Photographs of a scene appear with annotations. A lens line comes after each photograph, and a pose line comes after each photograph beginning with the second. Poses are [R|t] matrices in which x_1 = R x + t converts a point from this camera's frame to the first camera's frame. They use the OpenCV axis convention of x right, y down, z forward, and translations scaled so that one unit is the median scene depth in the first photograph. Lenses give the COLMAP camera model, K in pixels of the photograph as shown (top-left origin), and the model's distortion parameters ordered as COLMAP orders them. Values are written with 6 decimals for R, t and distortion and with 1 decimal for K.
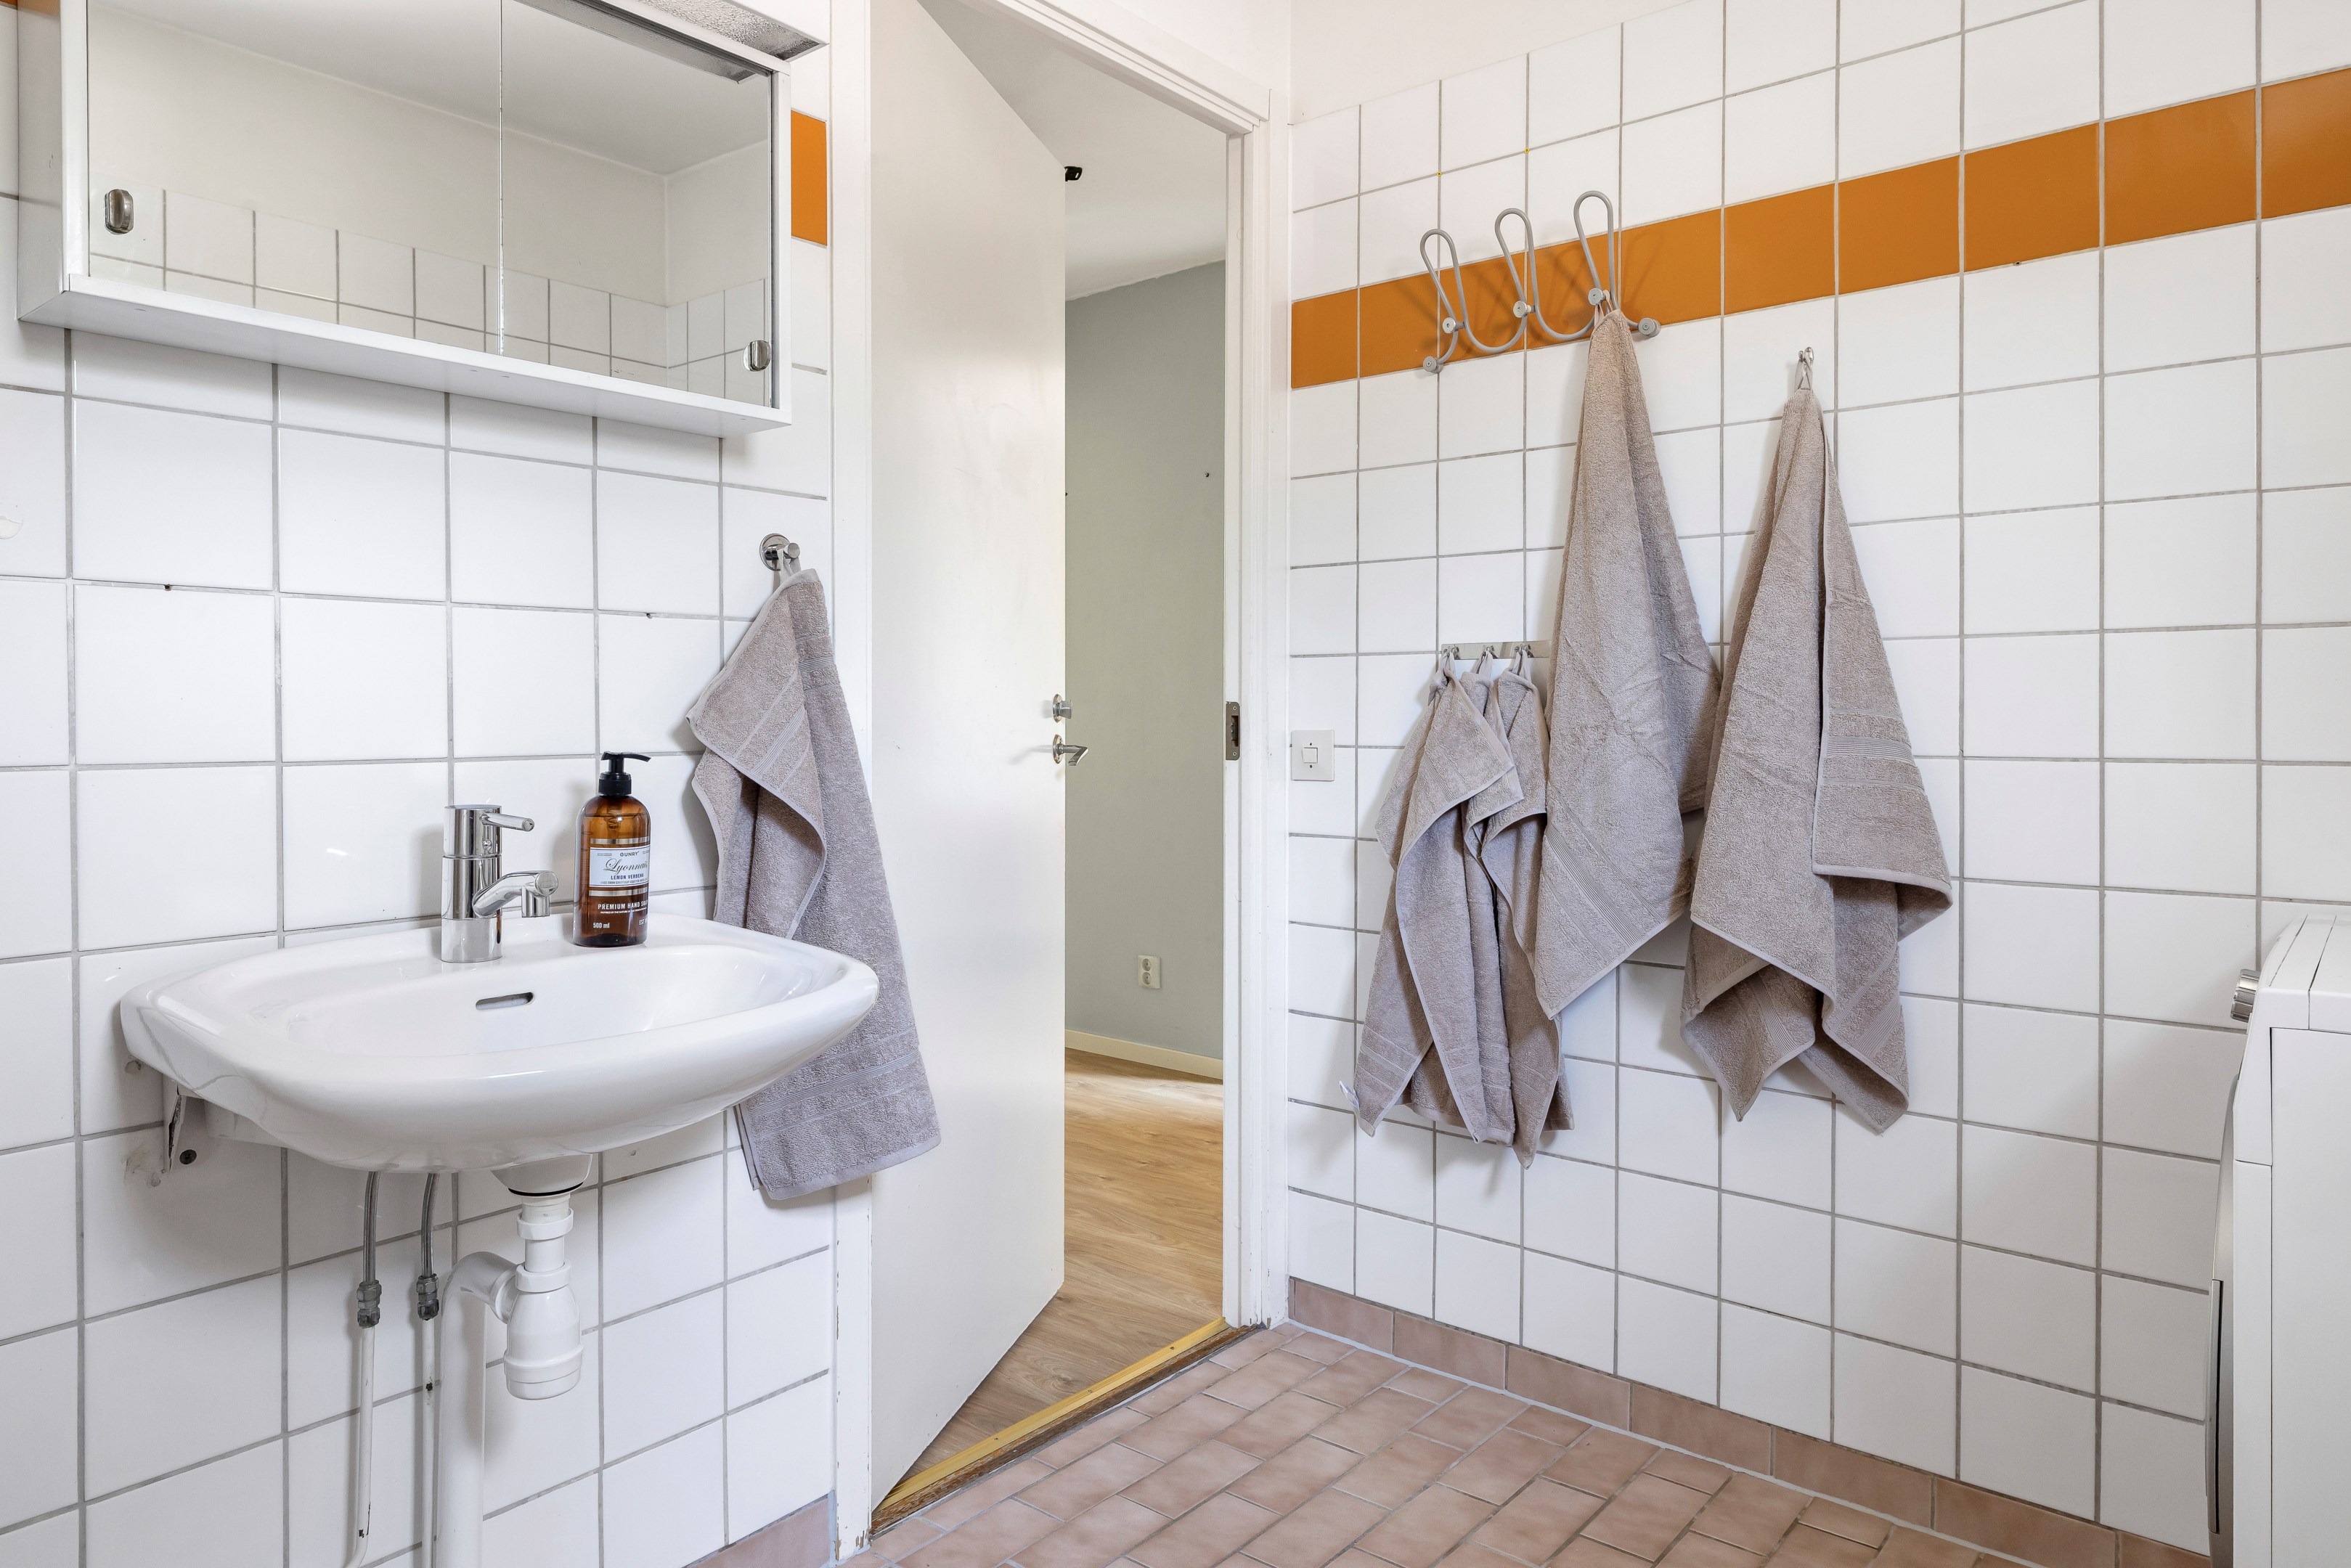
lens RADIAL K [[1944.9, 0, 1175.5], [0, 1944.9, 784.0], [0, 0, 1]] dist [0.043890, 0.004493]
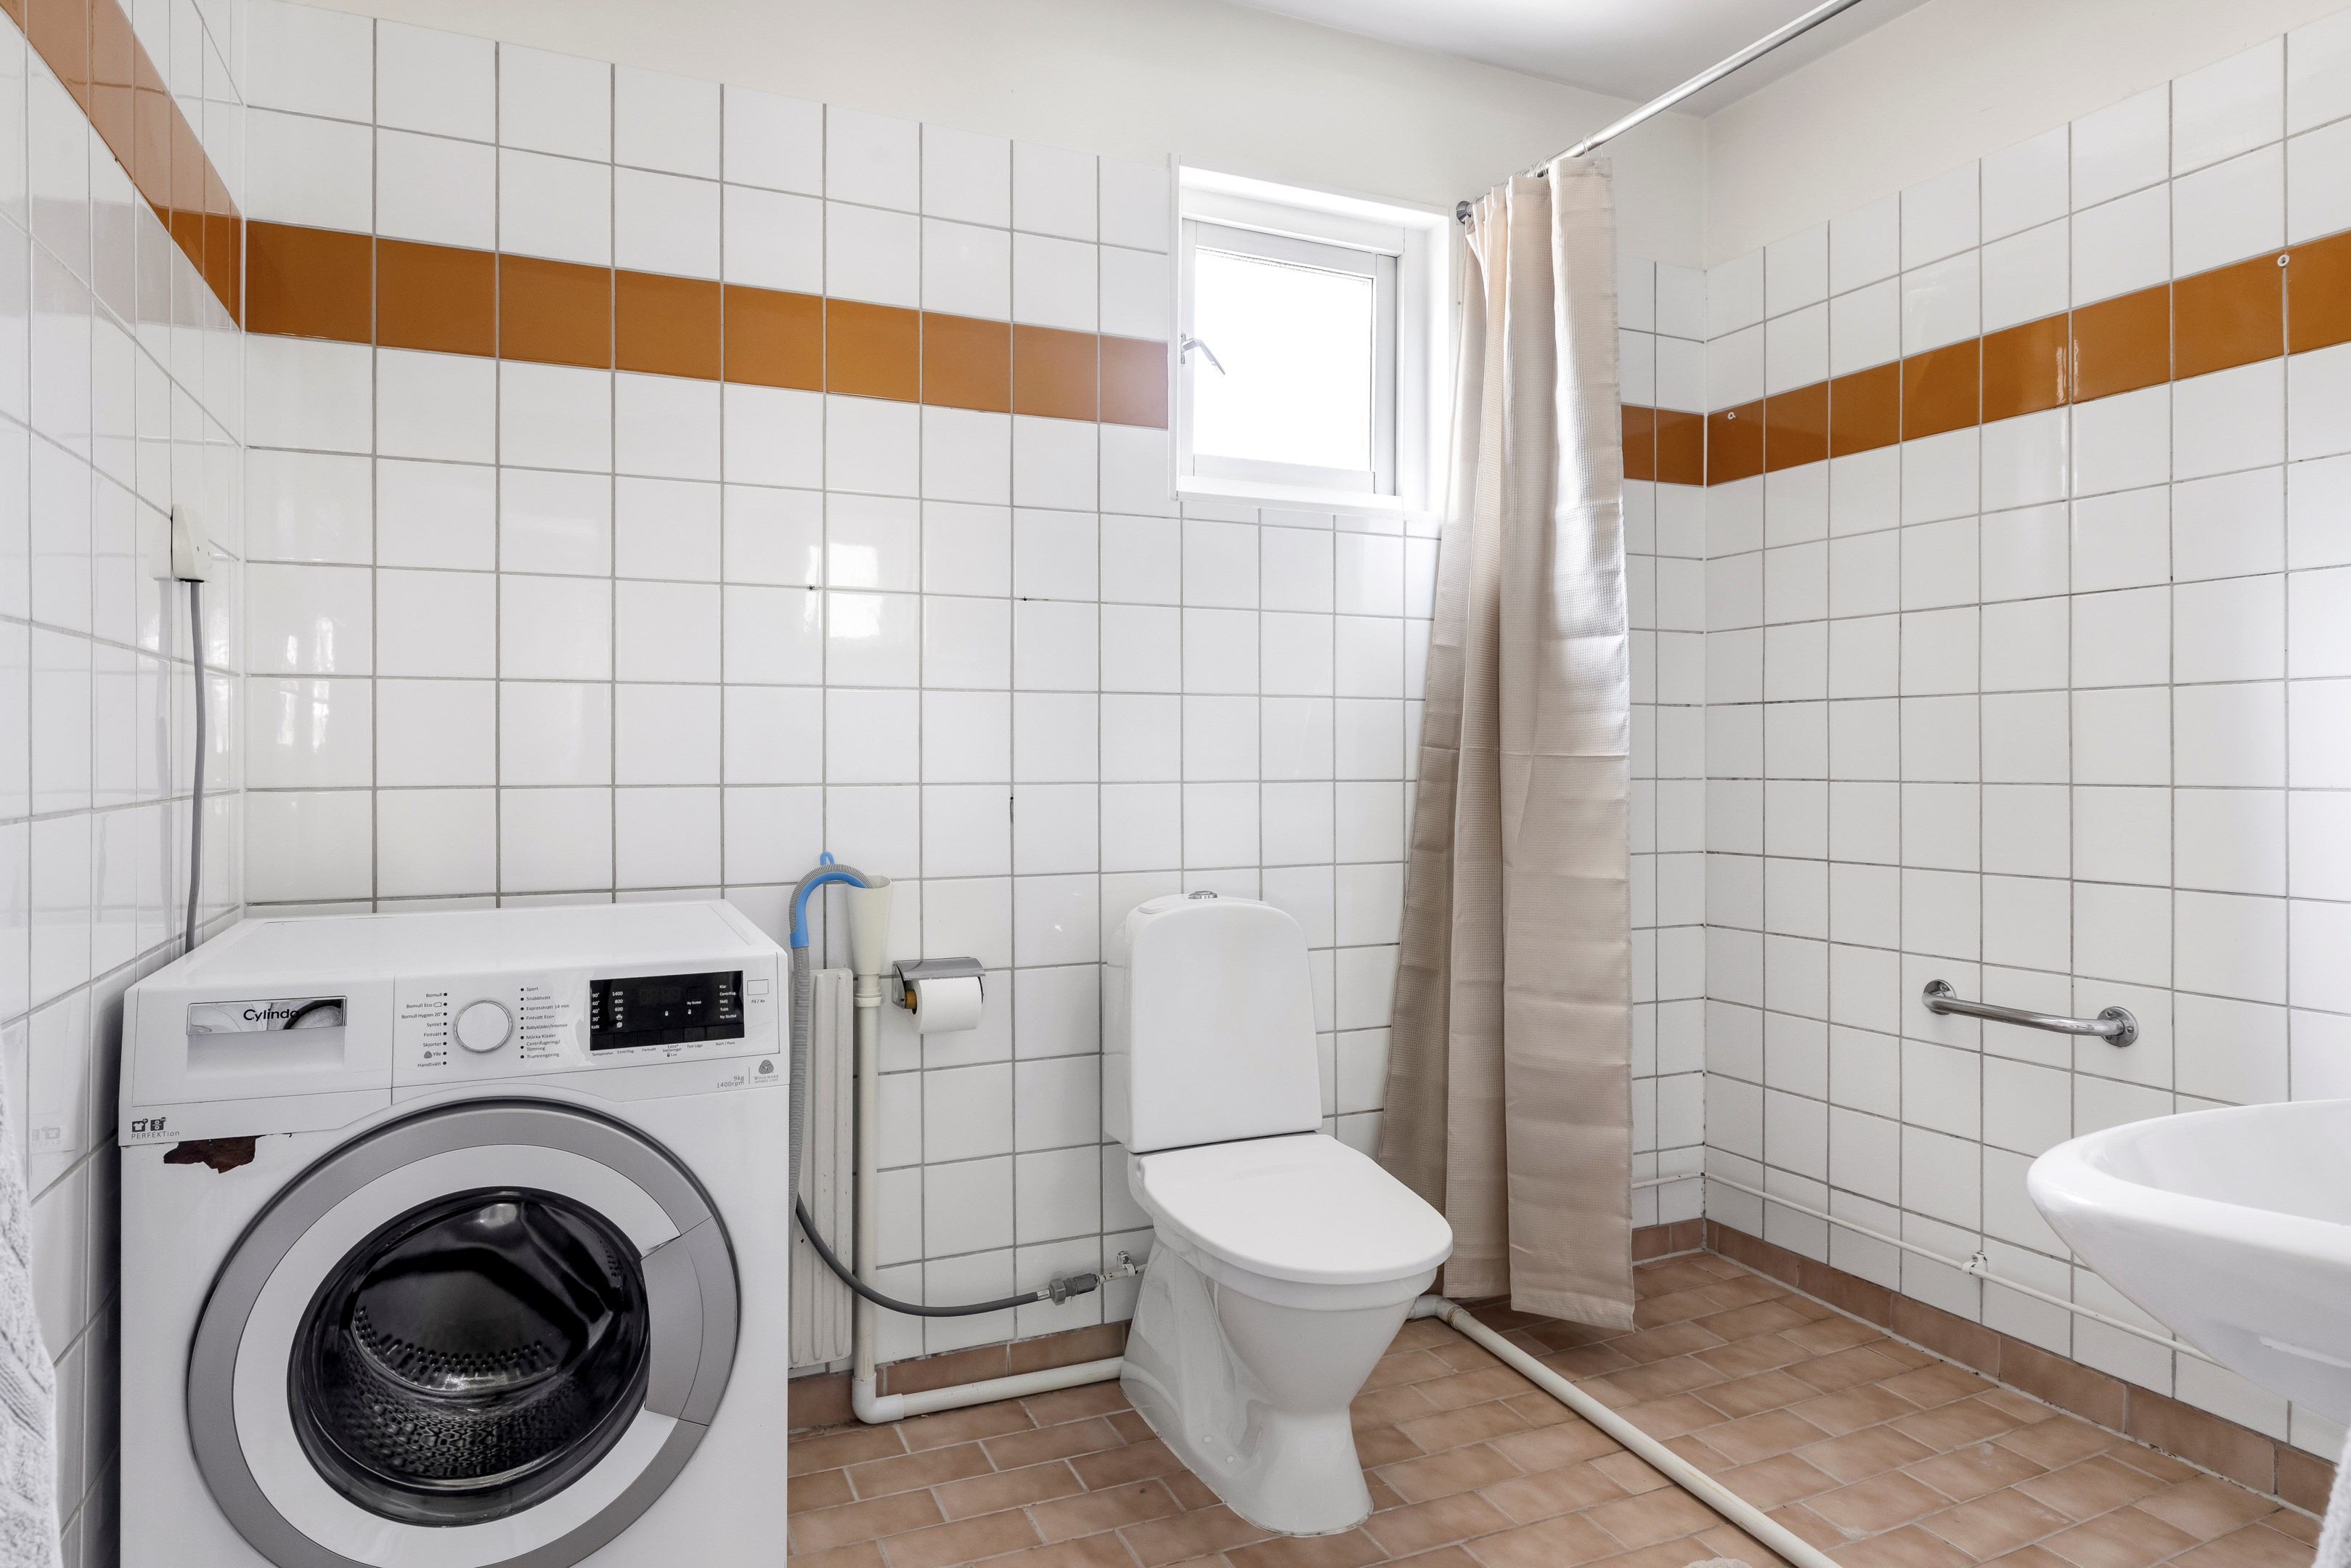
lens RADIAL K [[1944.9, 0, 1175.5], [0, 1944.9, 784.0], [0, 0, 1]] dist [0.043890, 0.004493]
pose [[0.922633, 0.003599, -0.385662, 0.222356], [-0.011288, 0.999780, -0.017676, 0.009376], [0.385513, 0.020662, 0.922471, -0.245941]]
